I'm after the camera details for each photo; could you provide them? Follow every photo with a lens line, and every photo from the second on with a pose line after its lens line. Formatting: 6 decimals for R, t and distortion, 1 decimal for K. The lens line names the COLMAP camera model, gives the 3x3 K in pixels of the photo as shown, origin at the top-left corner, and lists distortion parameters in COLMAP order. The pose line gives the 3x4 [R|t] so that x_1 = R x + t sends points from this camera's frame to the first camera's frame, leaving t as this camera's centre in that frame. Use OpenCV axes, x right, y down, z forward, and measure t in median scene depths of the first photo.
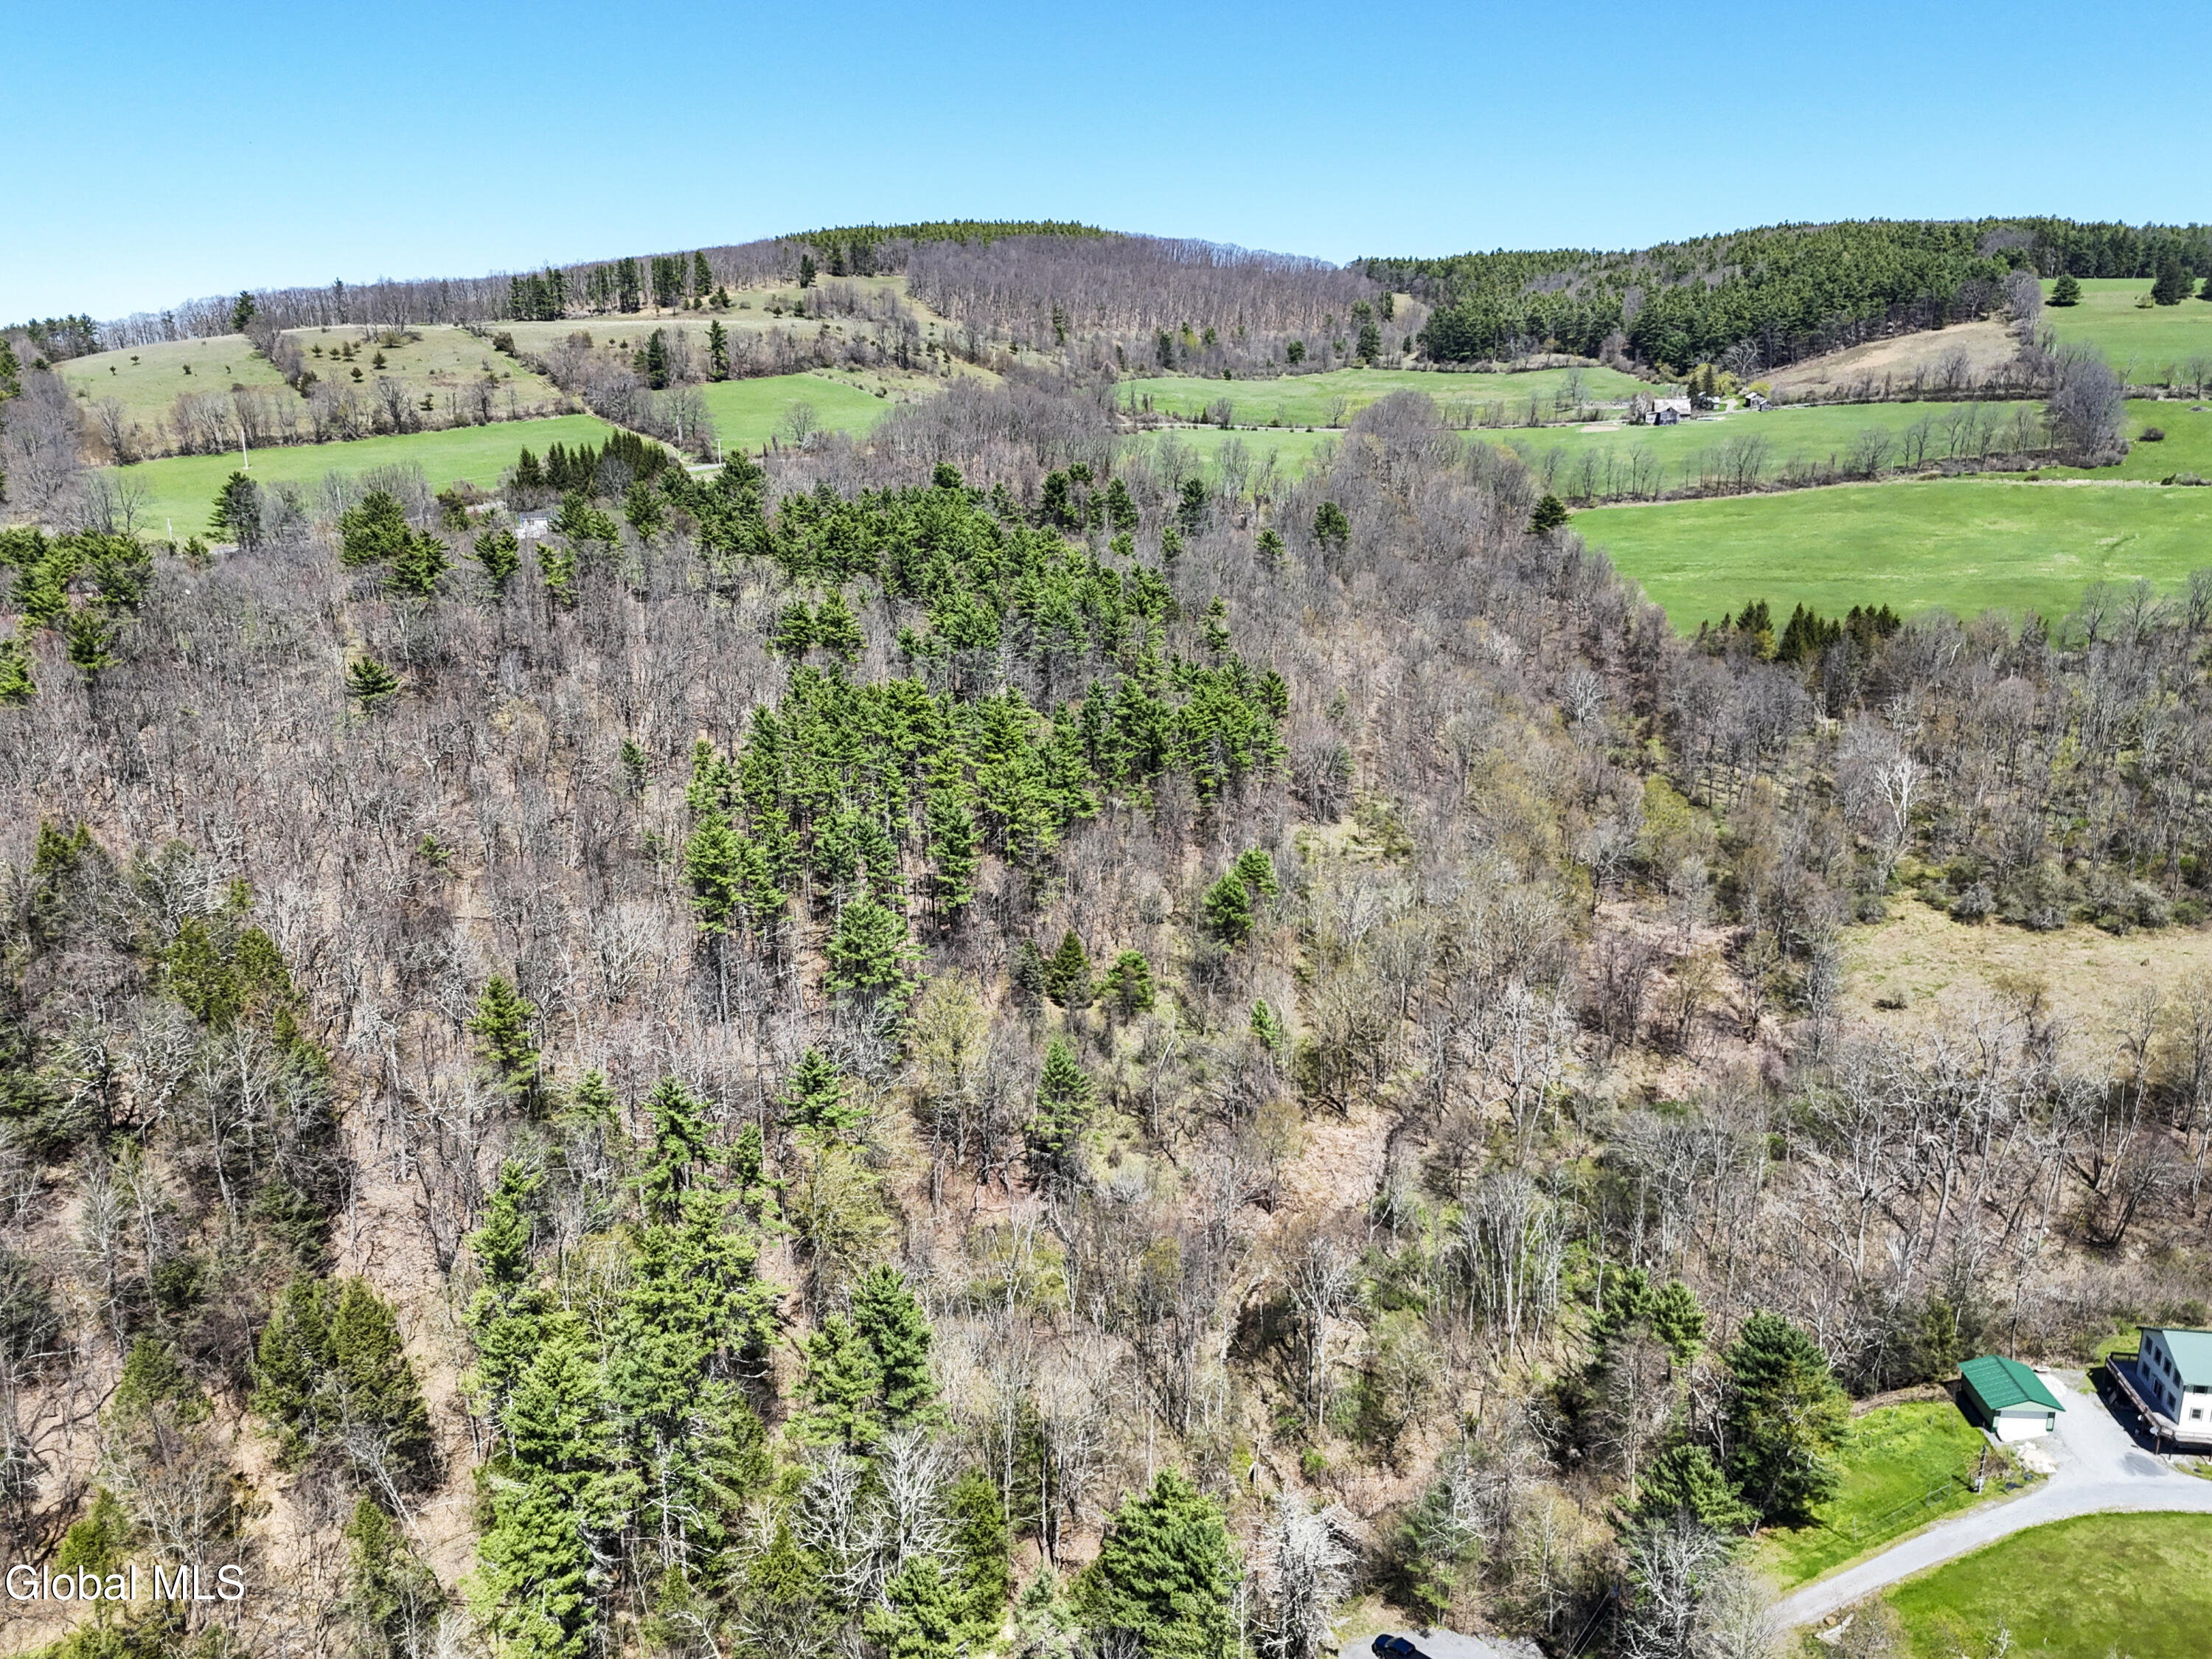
lens RADIAL K [[1615.3, 0, 1106.0], [0, 1615.3, 829.5], [0, 0, 1]] dist [0.074819, -0.074561]
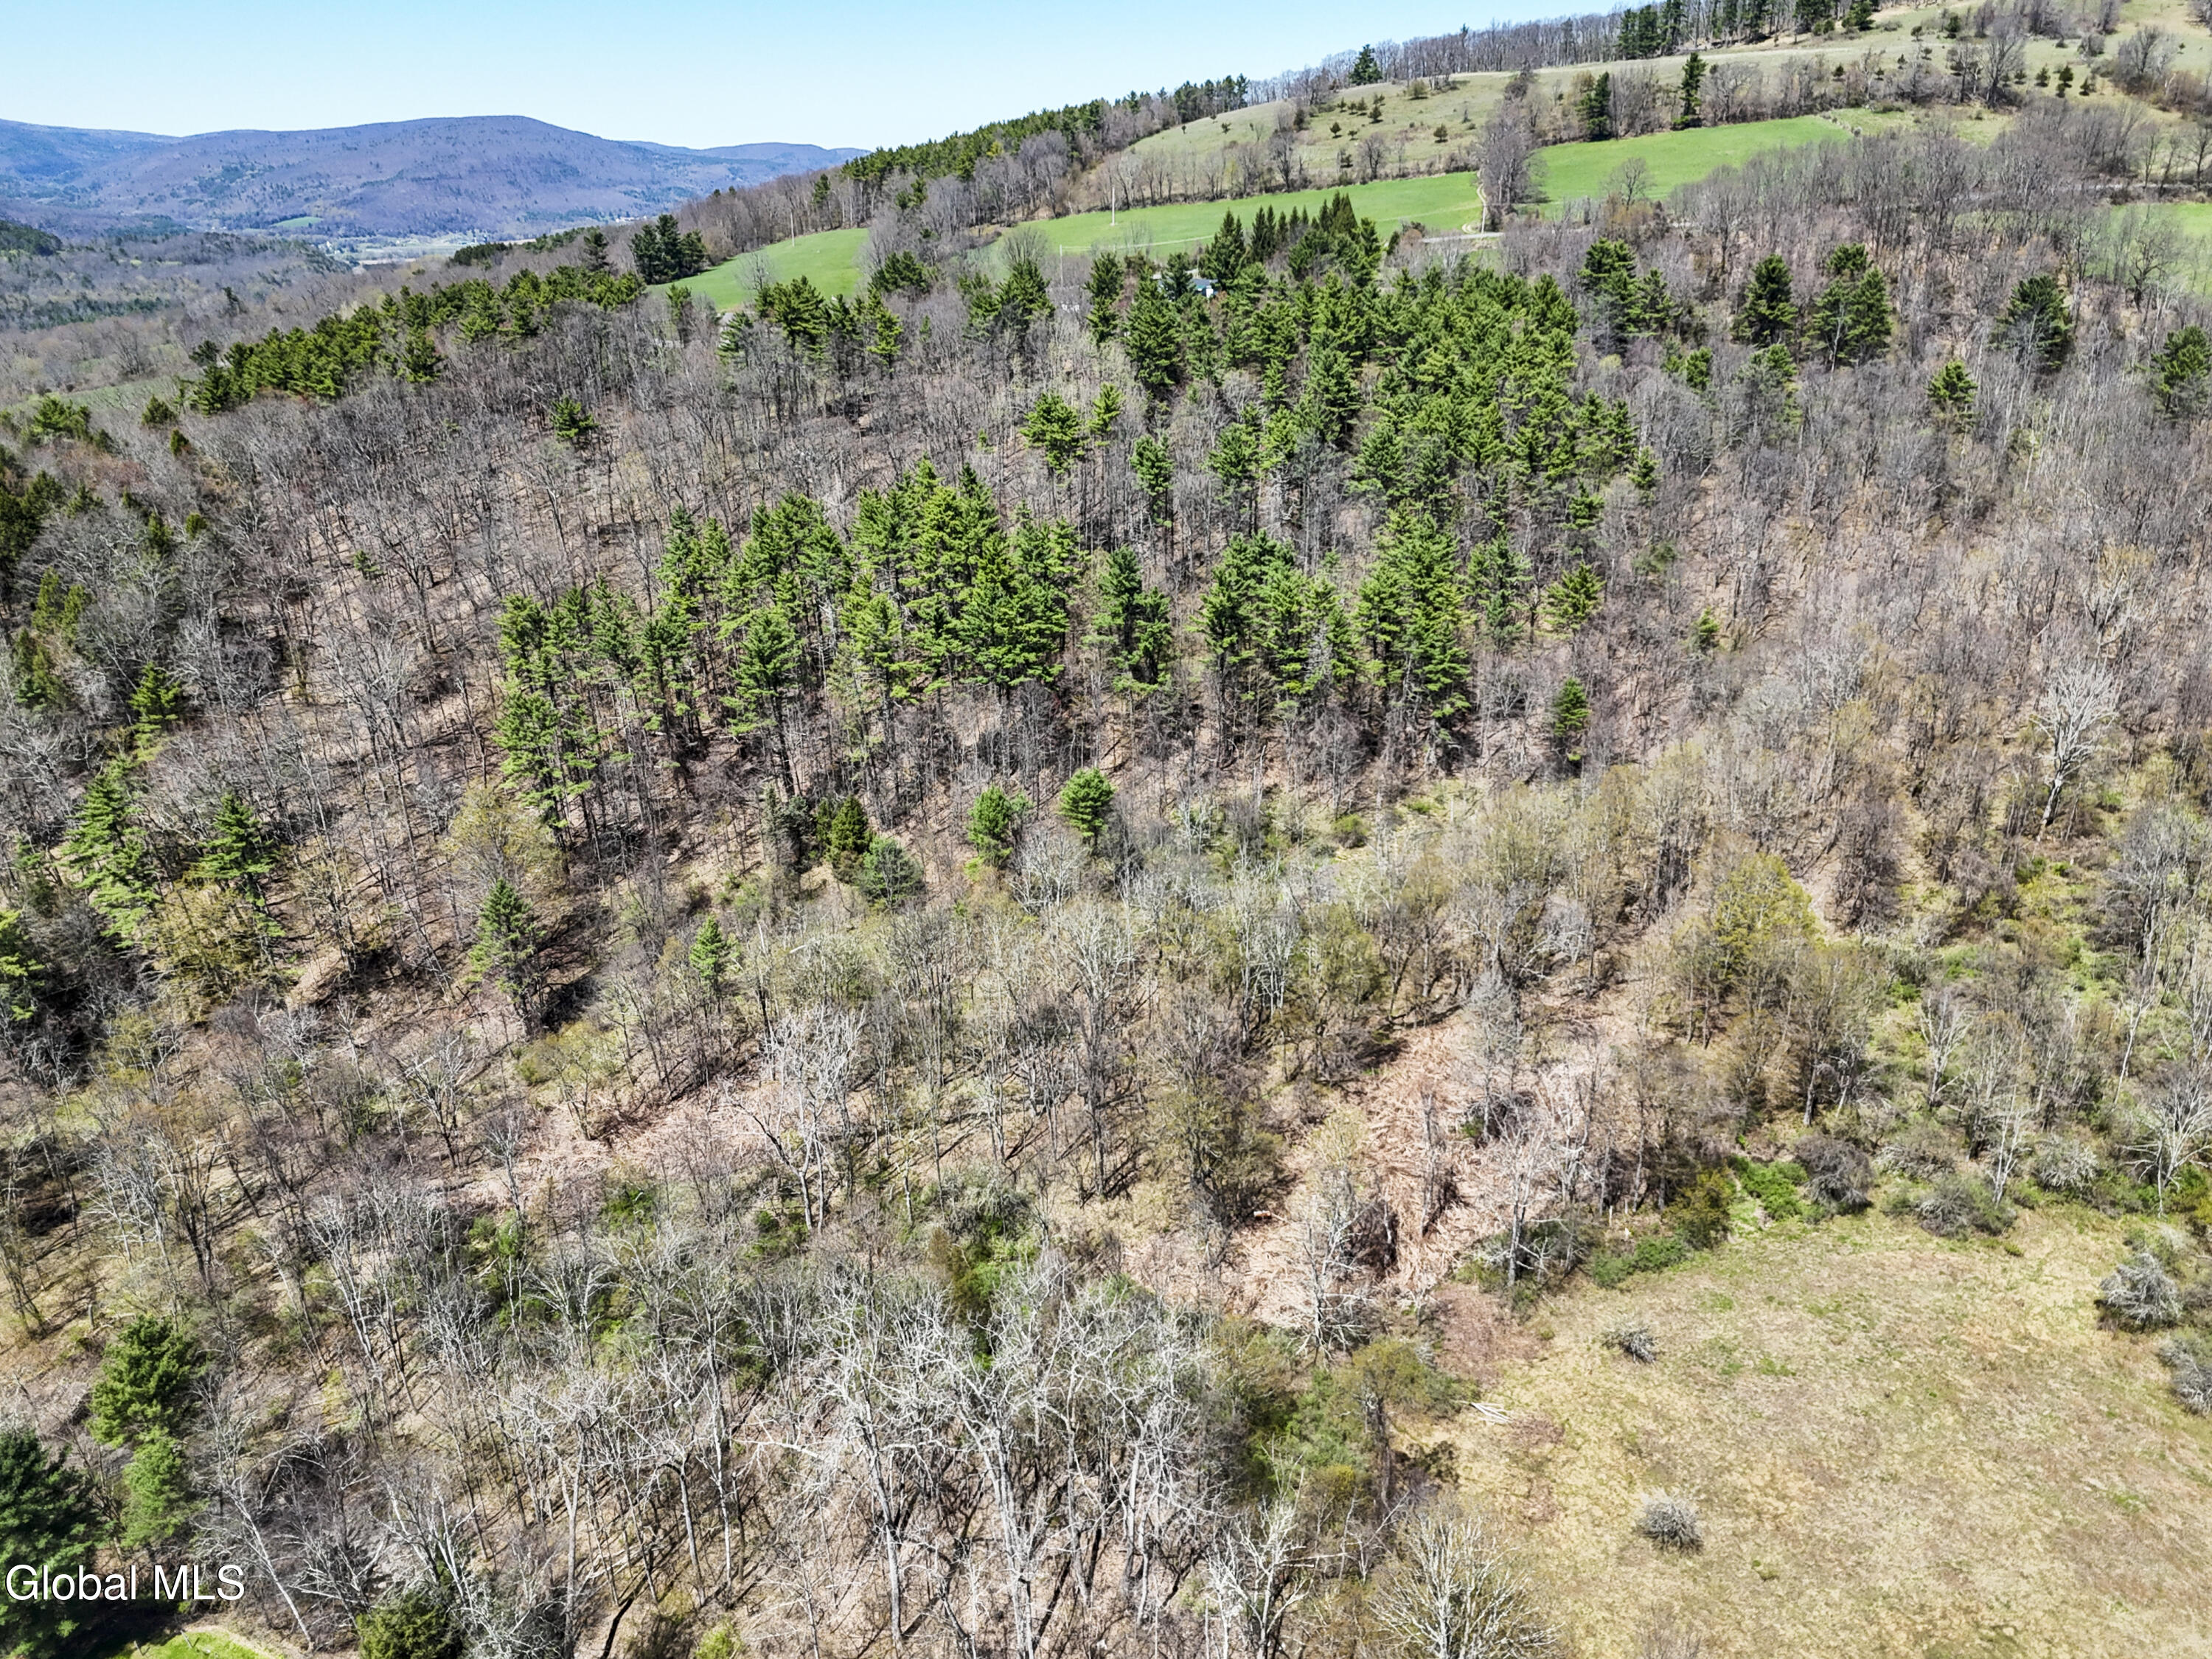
lens RADIAL K [[1612.2, 0, 1106.0], [0, 1612.2, 829.5], [0, 0, 1]] dist [0.067543, -0.057213]
pose [[0.642671, 0.297634, -0.705966, 0.442354], [-0.196852, 0.954669, 0.223284, -0.091398], [0.740421, -0.004527, 0.672128, 0.318377]]
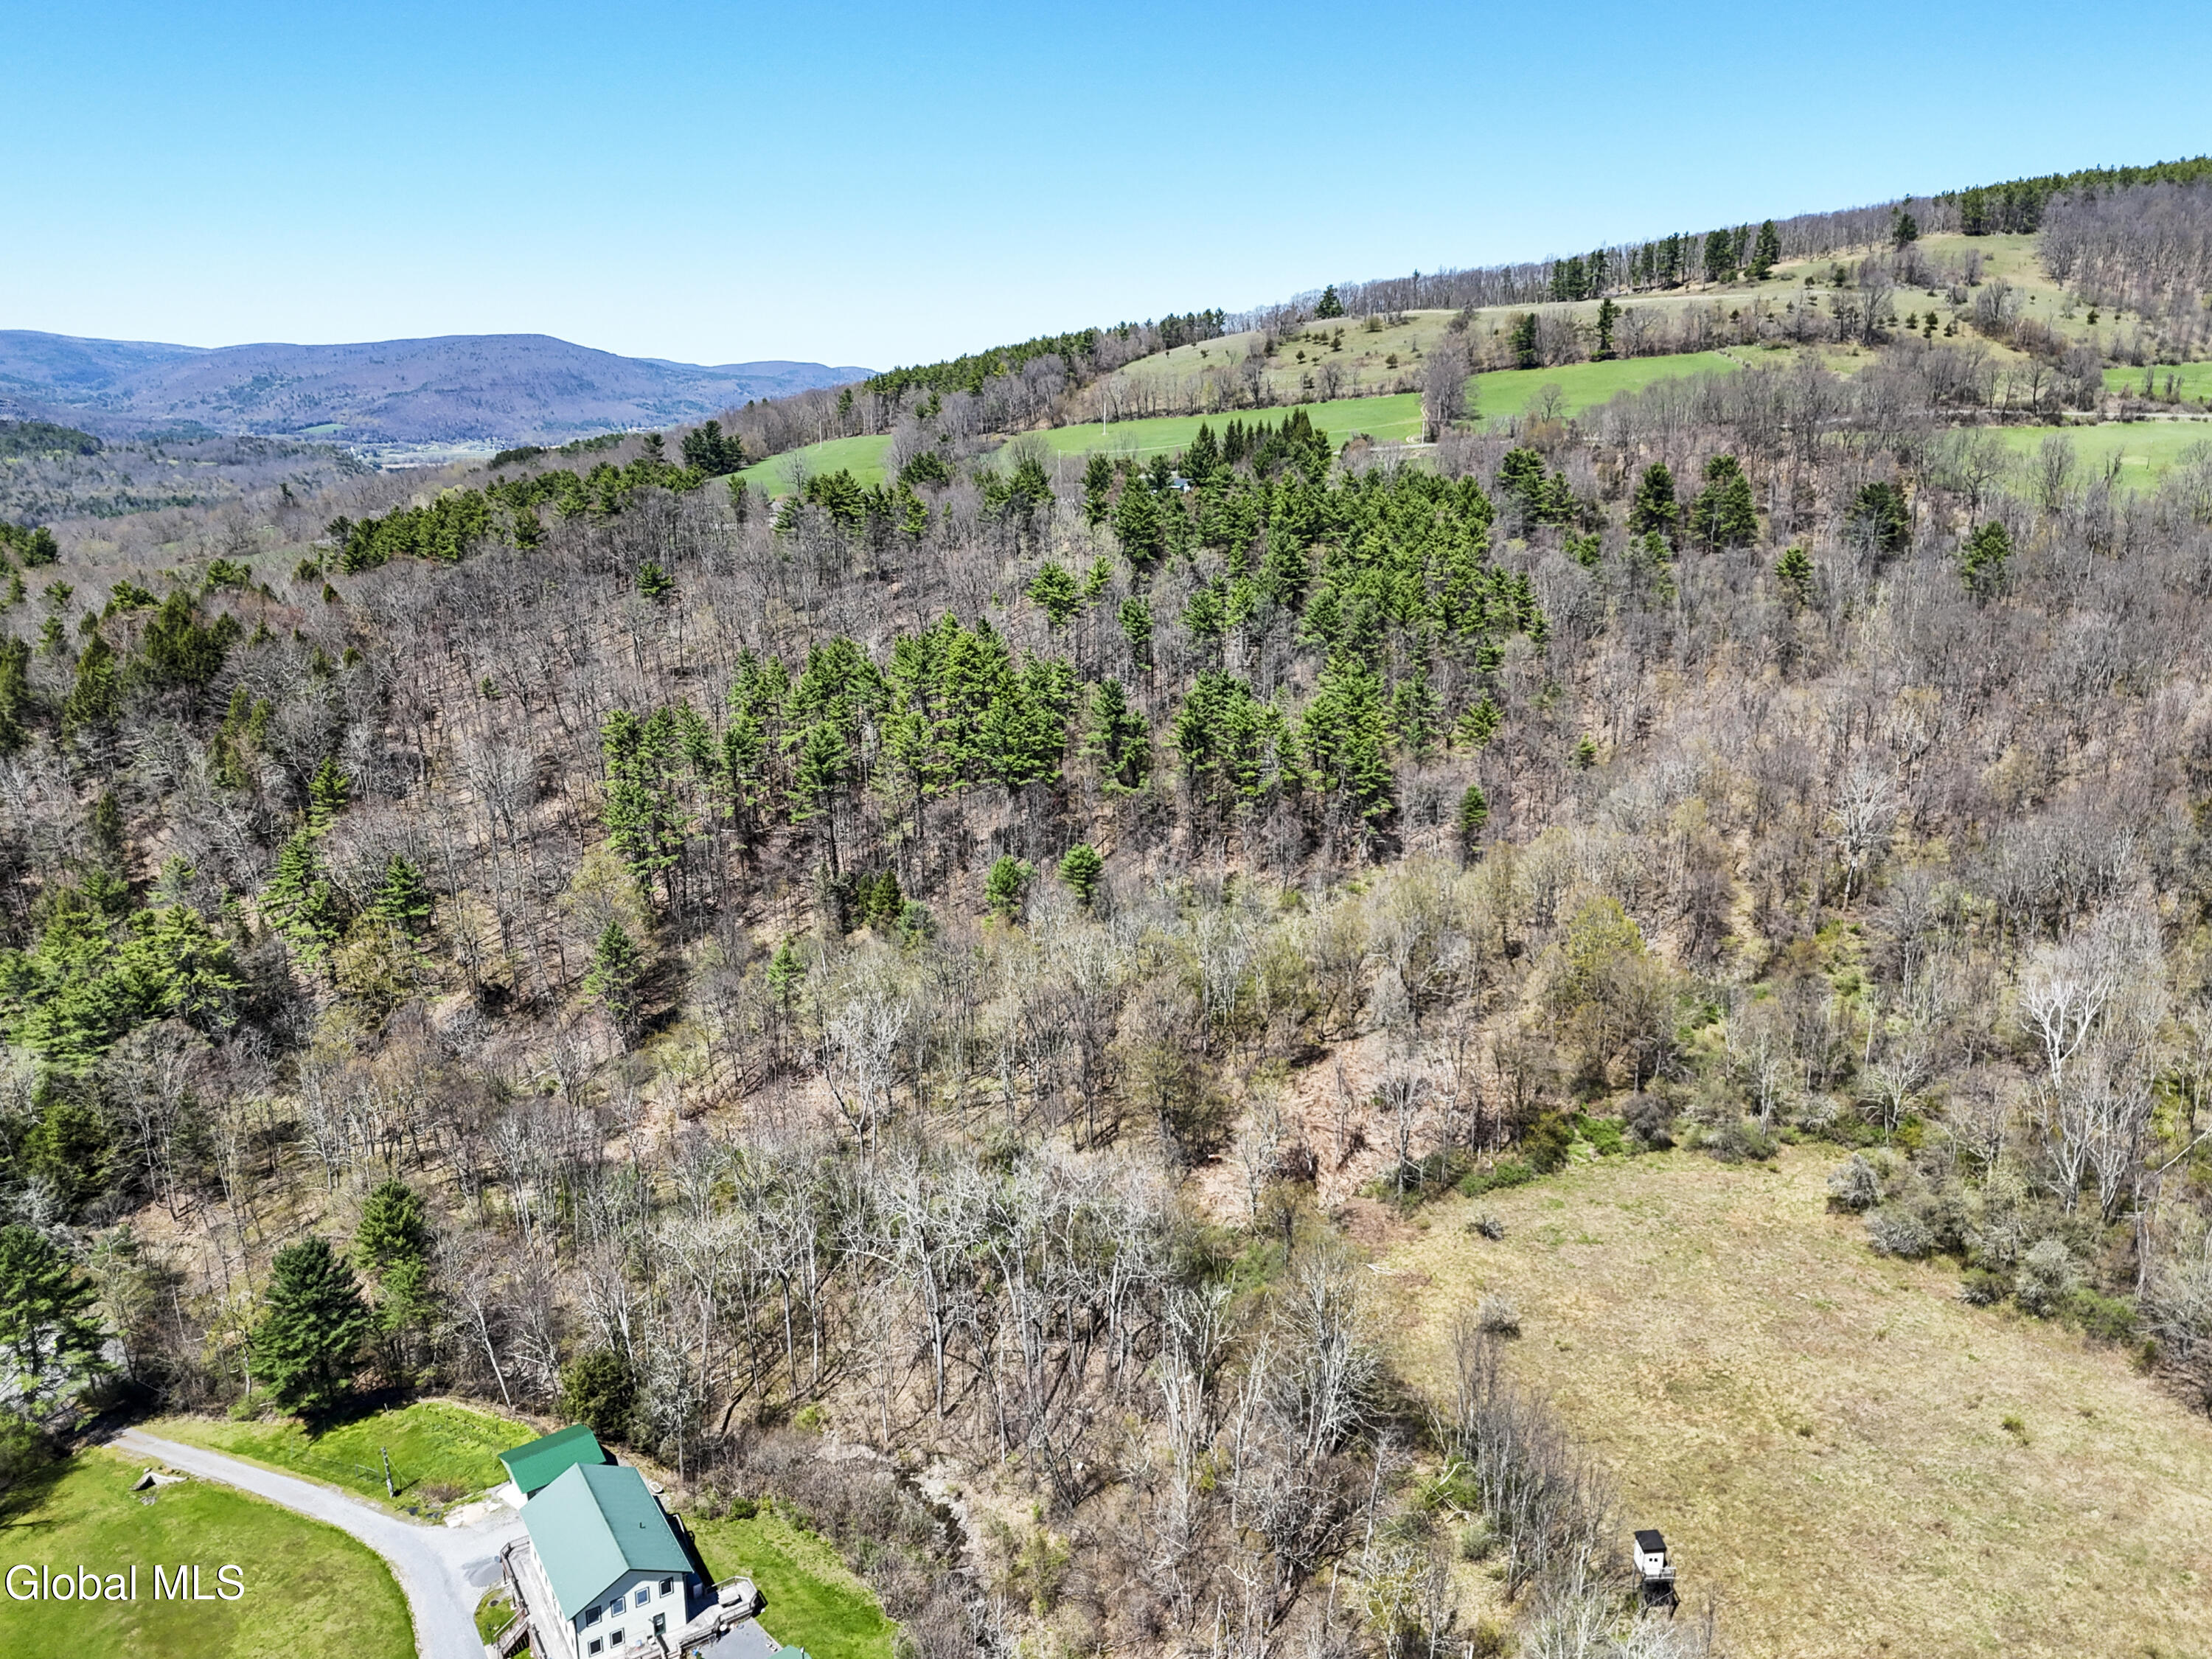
lens RADIAL K [[1606.6, 0, 1106.0], [0, 1606.6, 829.5], [0, 0, 1]] dist [0.094740, -0.114157]
pose [[0.646783, 0.217838, -0.730902, 0.545381], [-0.207691, 0.972430, 0.106036, -0.068727], [0.733850, 0.083219, 0.674194, 0.232535]]
